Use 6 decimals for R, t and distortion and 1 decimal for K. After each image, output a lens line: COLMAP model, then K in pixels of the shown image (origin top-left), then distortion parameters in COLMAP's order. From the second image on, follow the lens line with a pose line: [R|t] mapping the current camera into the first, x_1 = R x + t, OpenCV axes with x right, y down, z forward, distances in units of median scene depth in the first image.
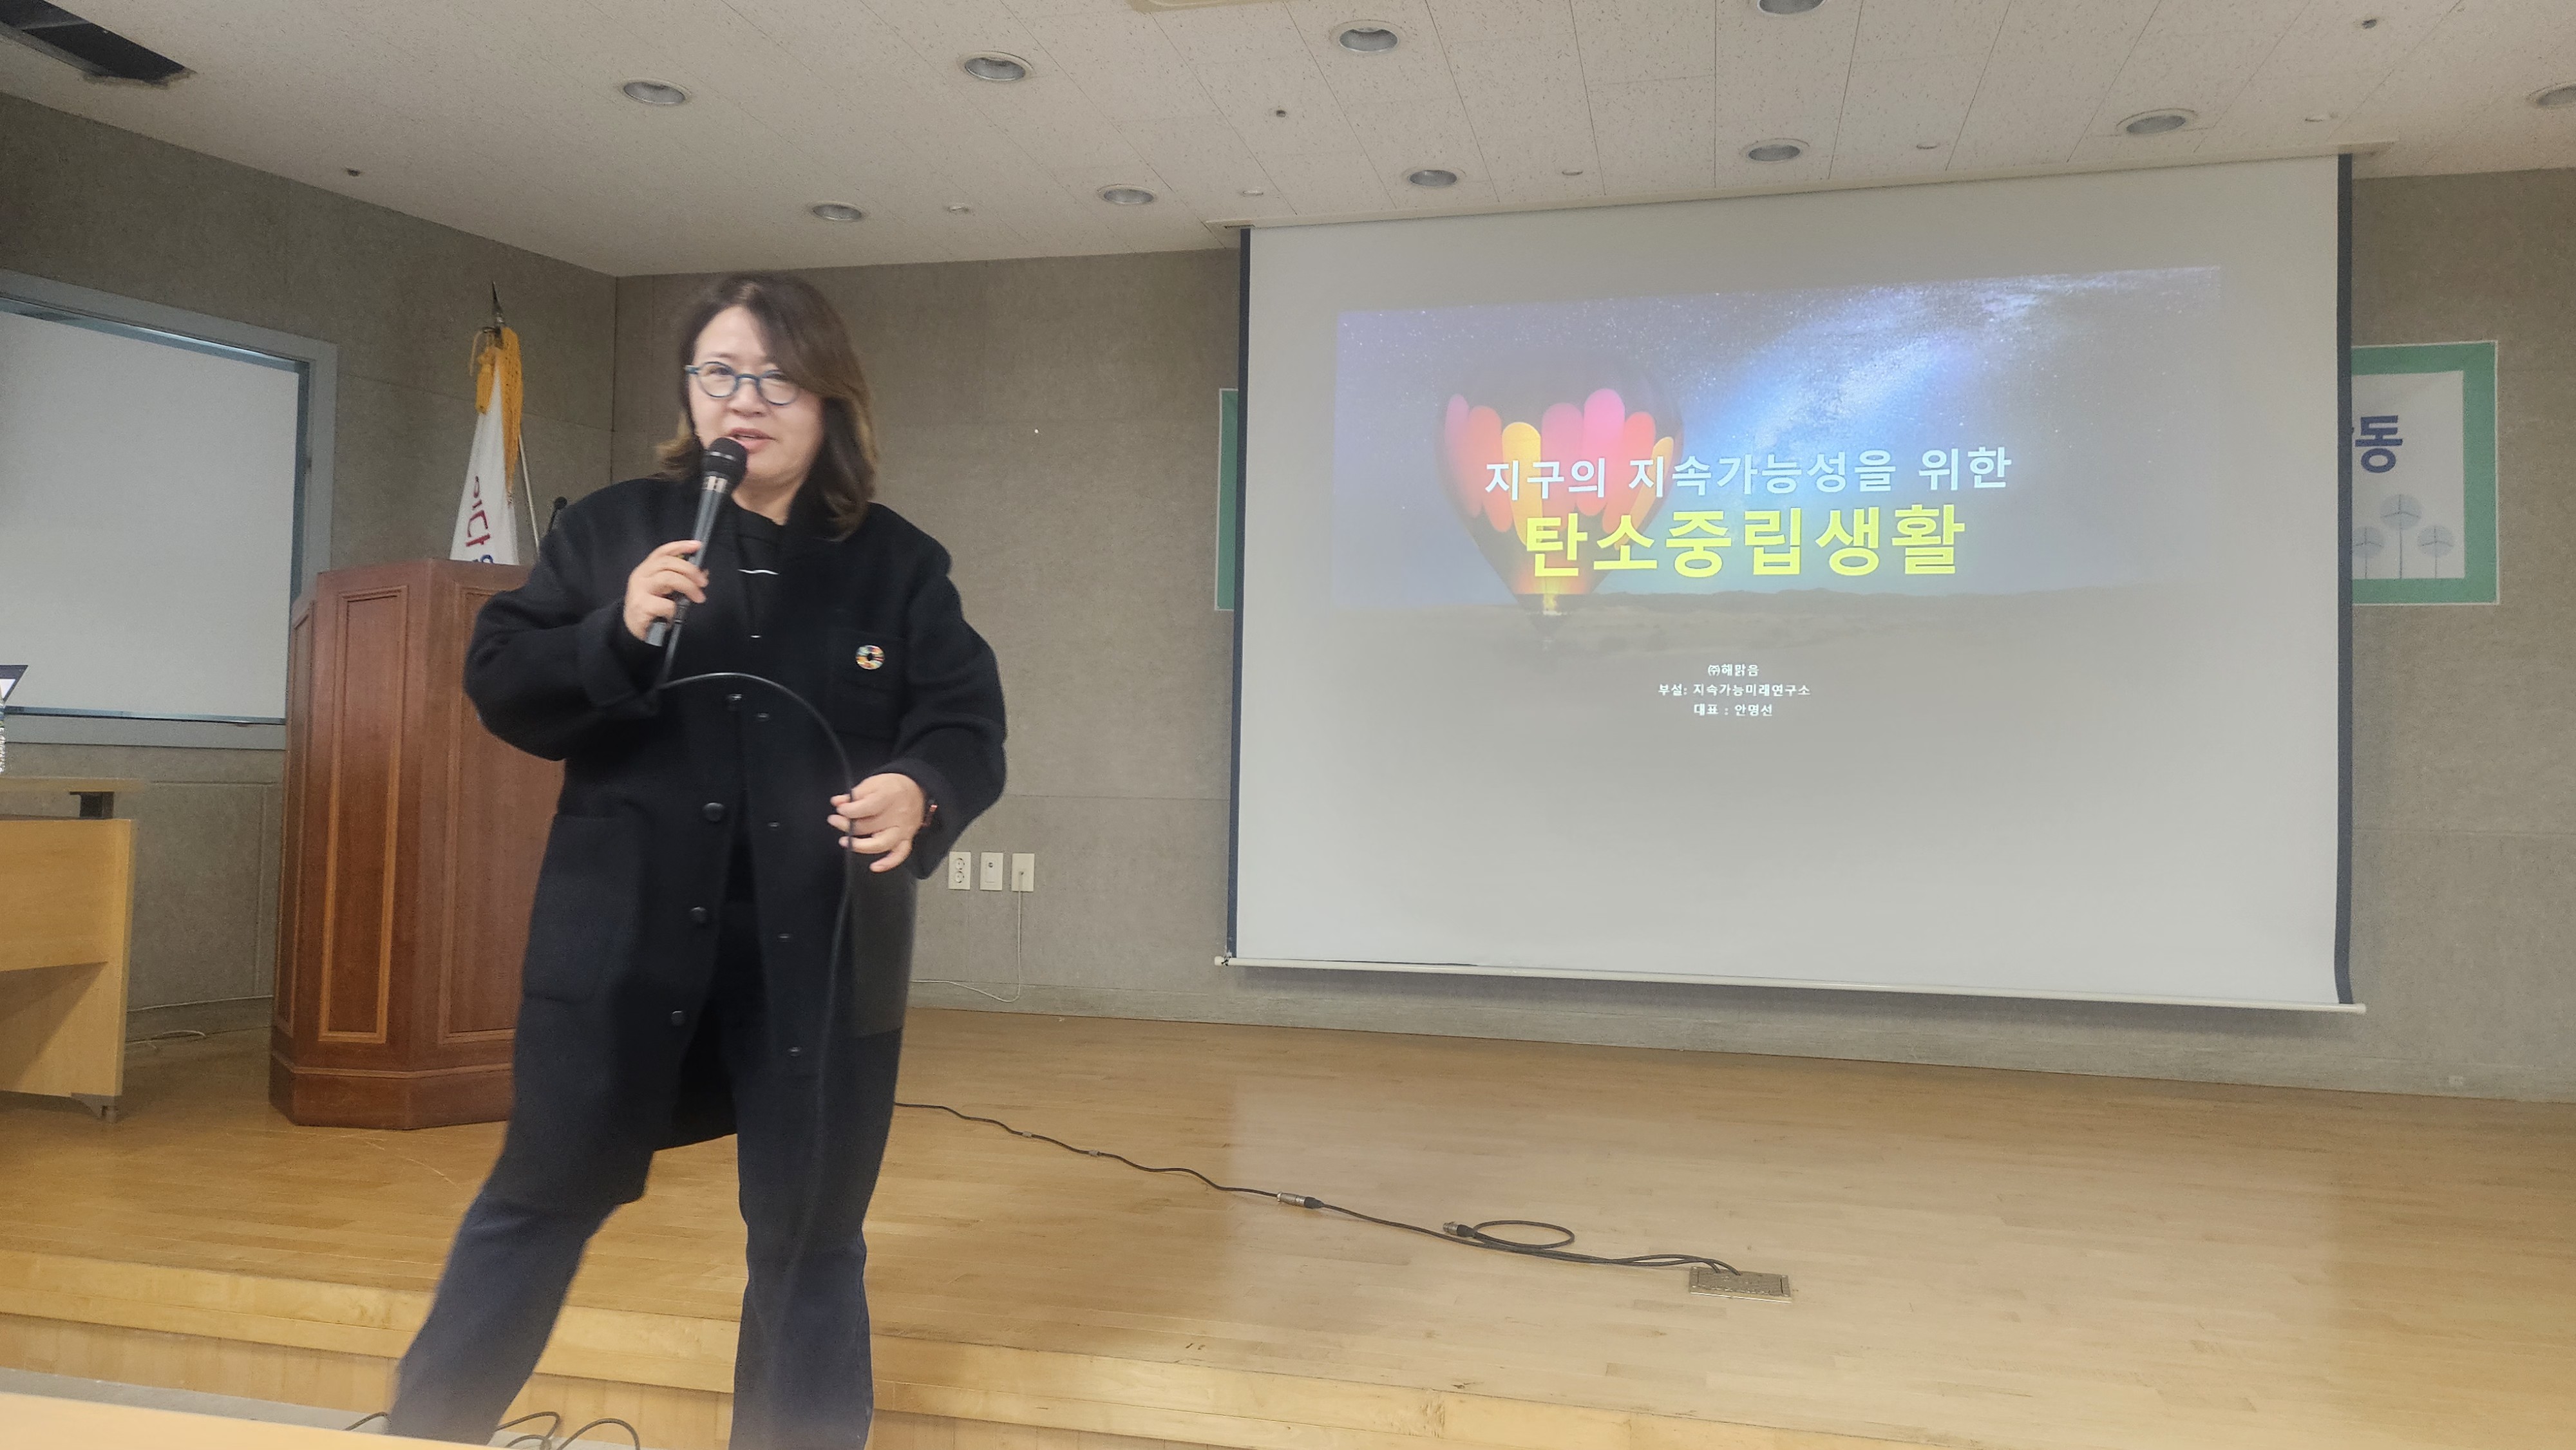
lens RADIAL K [[1697.4, 0, 1304.9], [0, 1697.4, 722.0], [0, 0, 1]] dist [0.065969, -0.058748]
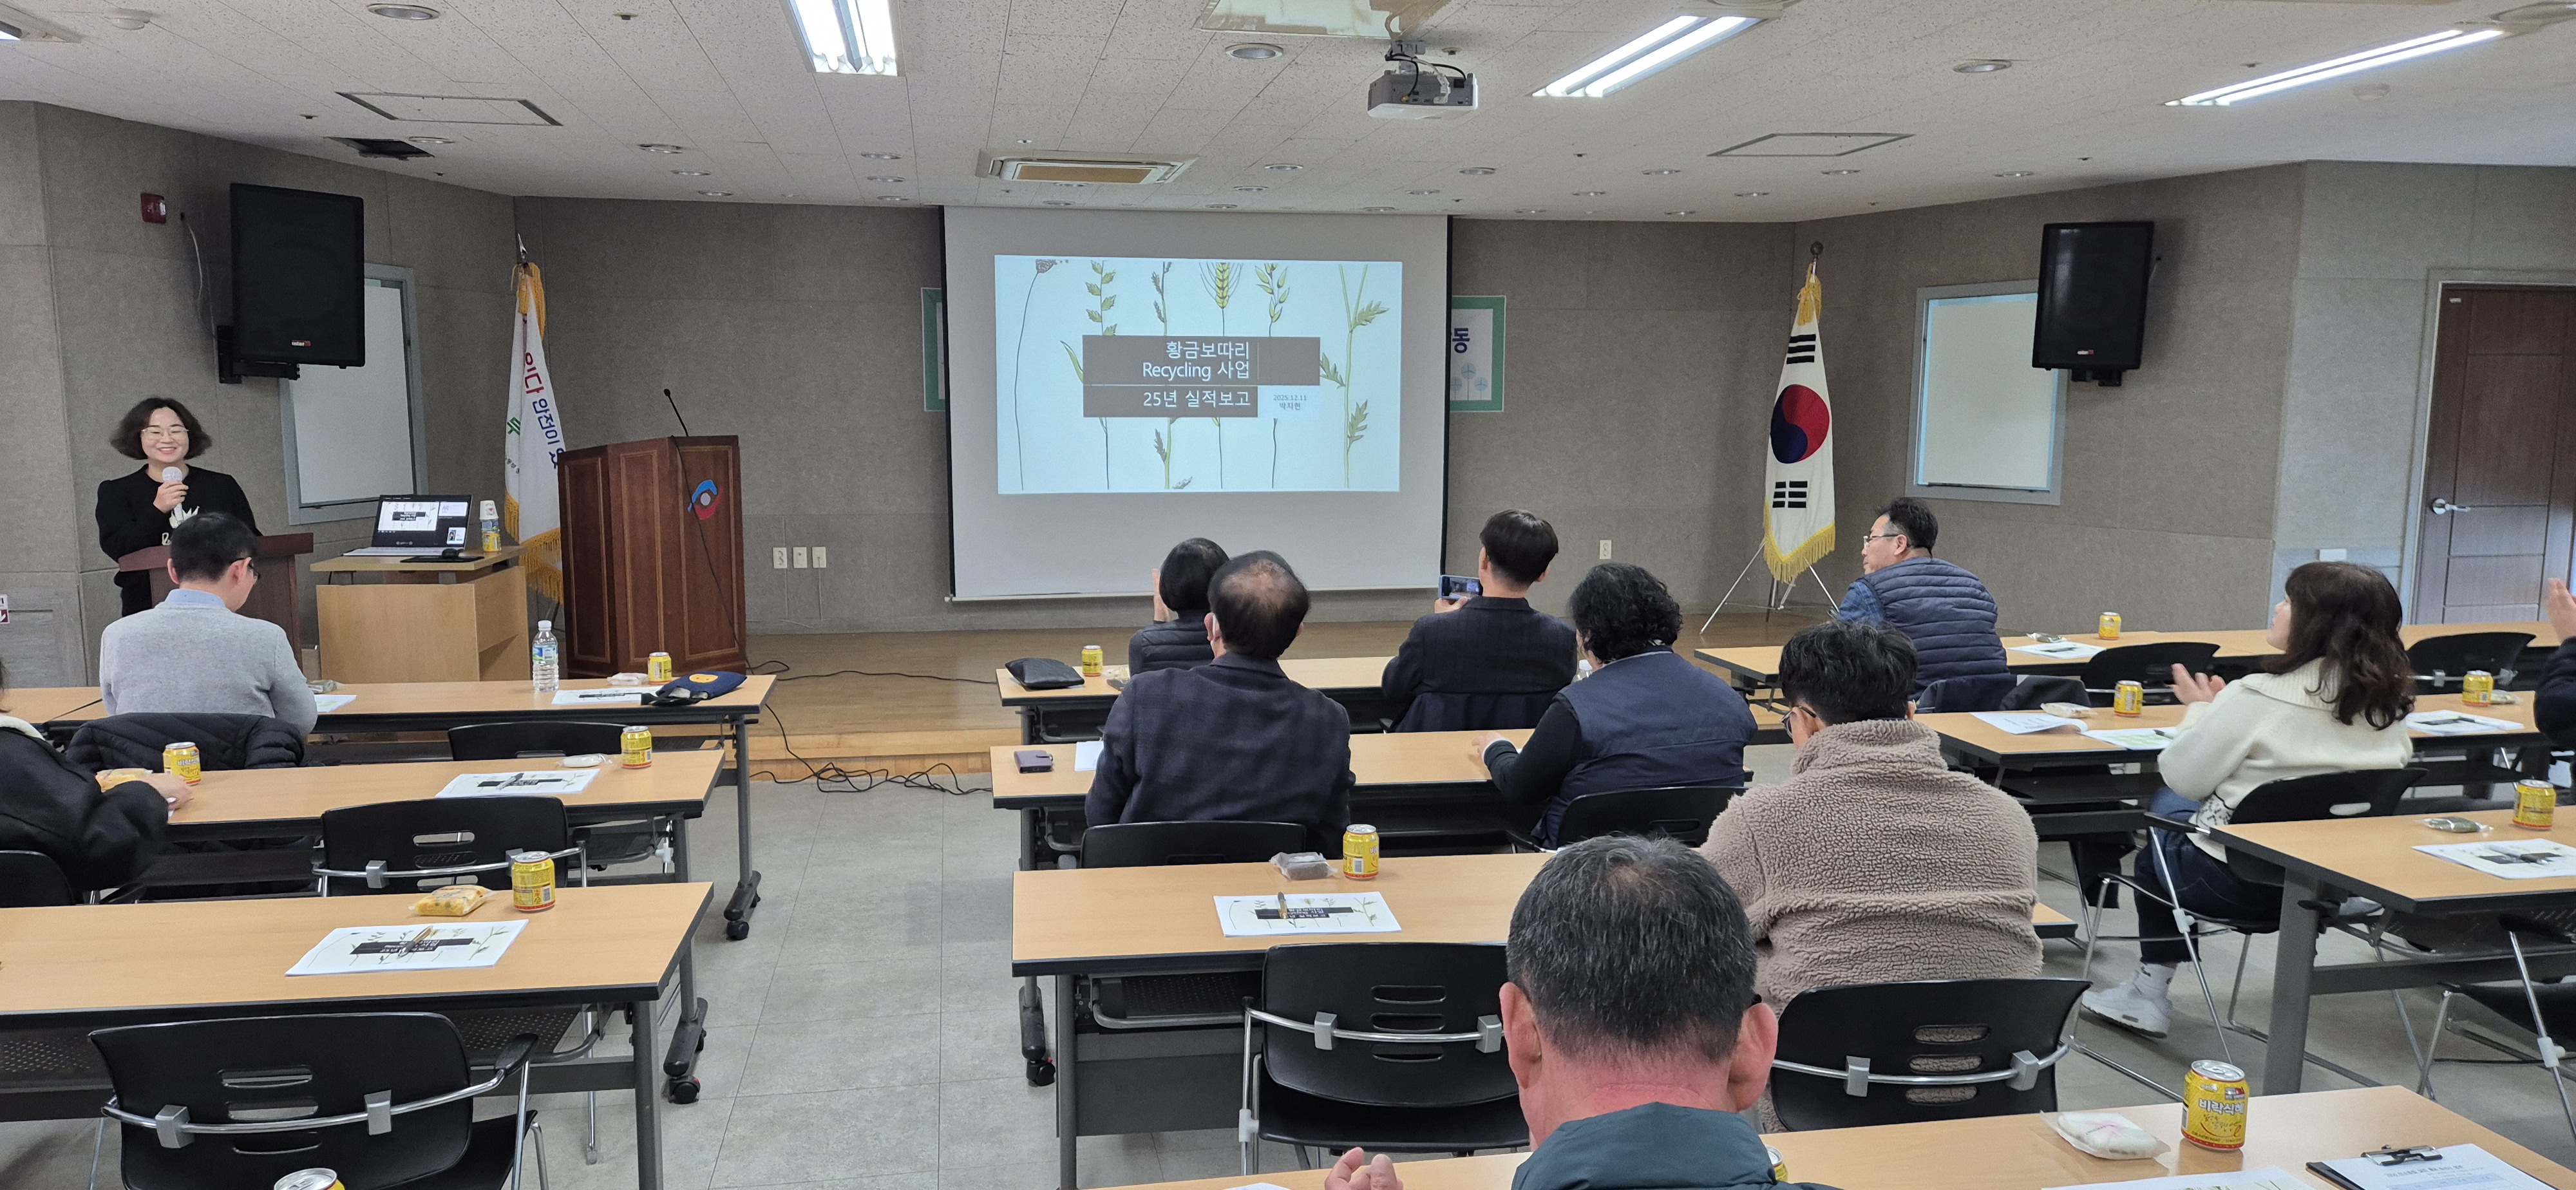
lens RADIAL K [[1700.3, 0, 1284.9], [0, 1700.3, 617.2], [0, 0, 1]] dist [0.021002, -0.001830]
pose [[0.906583, -0.070437, 0.416108, -0.608585], [-0.001575, 0.985402, 0.170236, -0.202524], [-0.422025, -0.154988, 0.893238, -1.068715]]
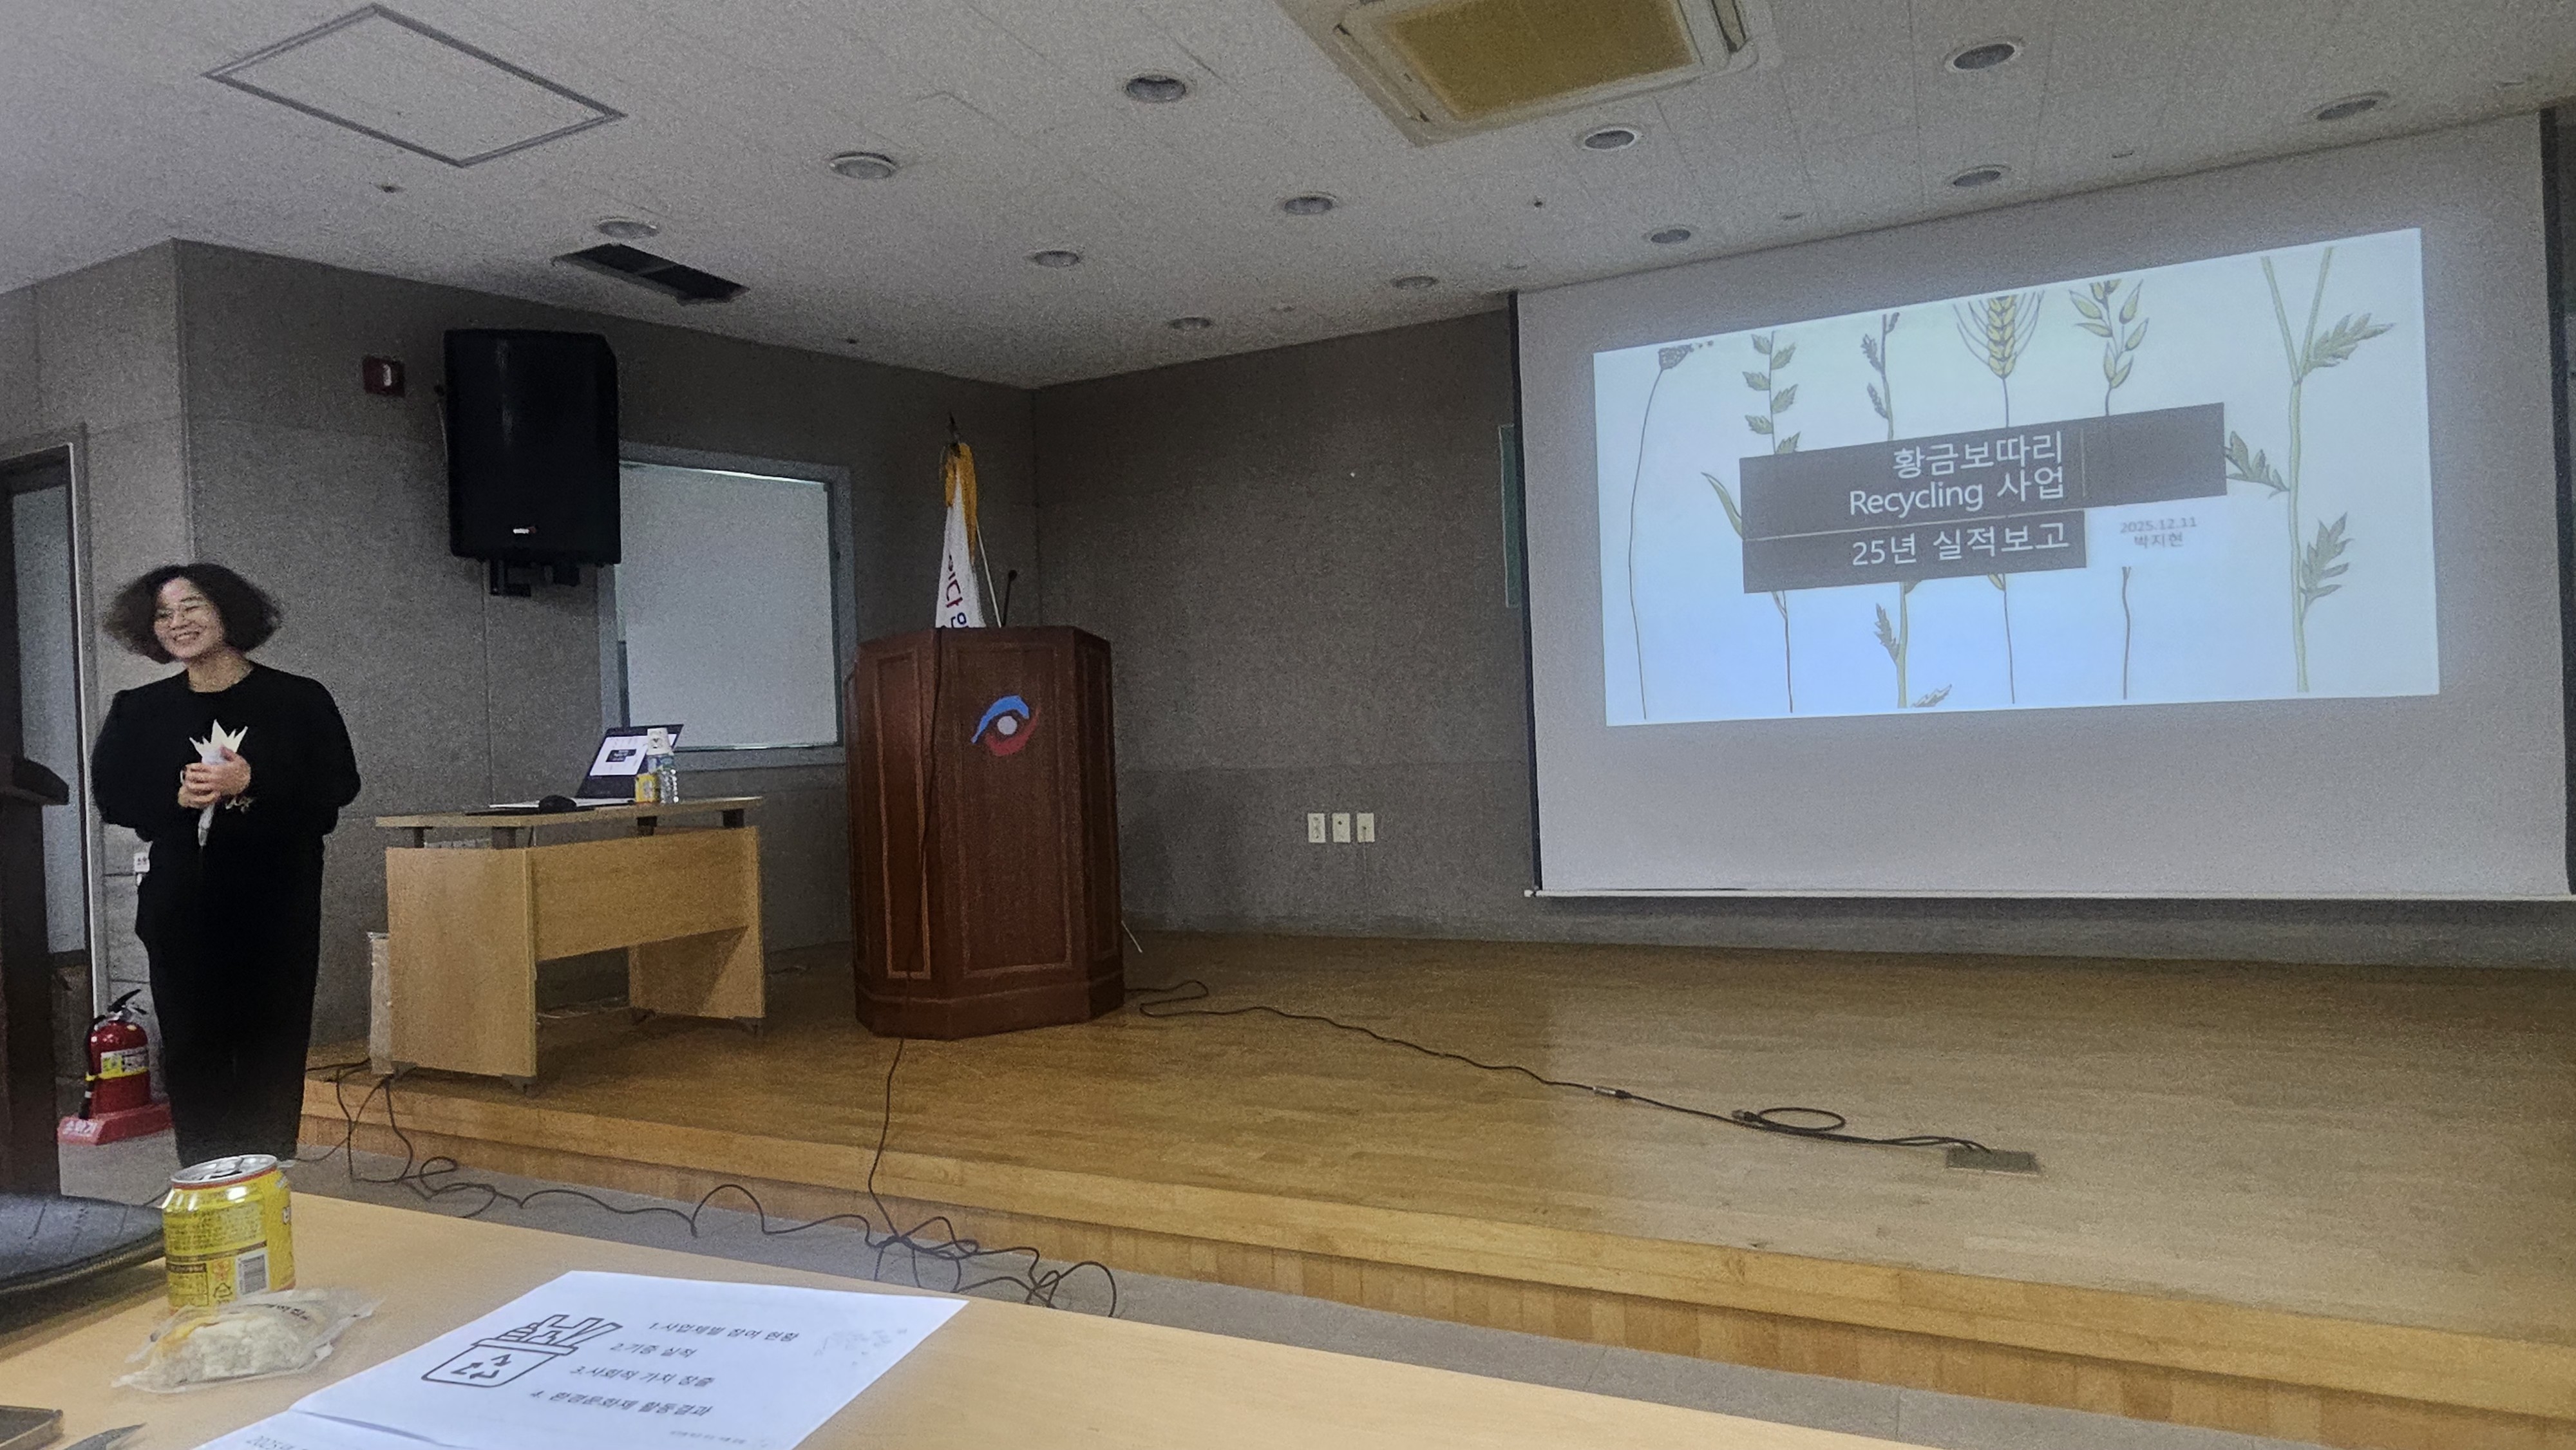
lens RADIAL K [[1408.3, 0, 1278.4], [0, 1408.3, 734.4], [0, 0, 1]] dist [0.002043, -0.000393]
pose [[0.975695, -0.059648, -0.210859, -0.005851], [0.067927, 0.997169, 0.032234, -0.023954], [0.208340, -0.045773, 0.976985, -0.038644]]
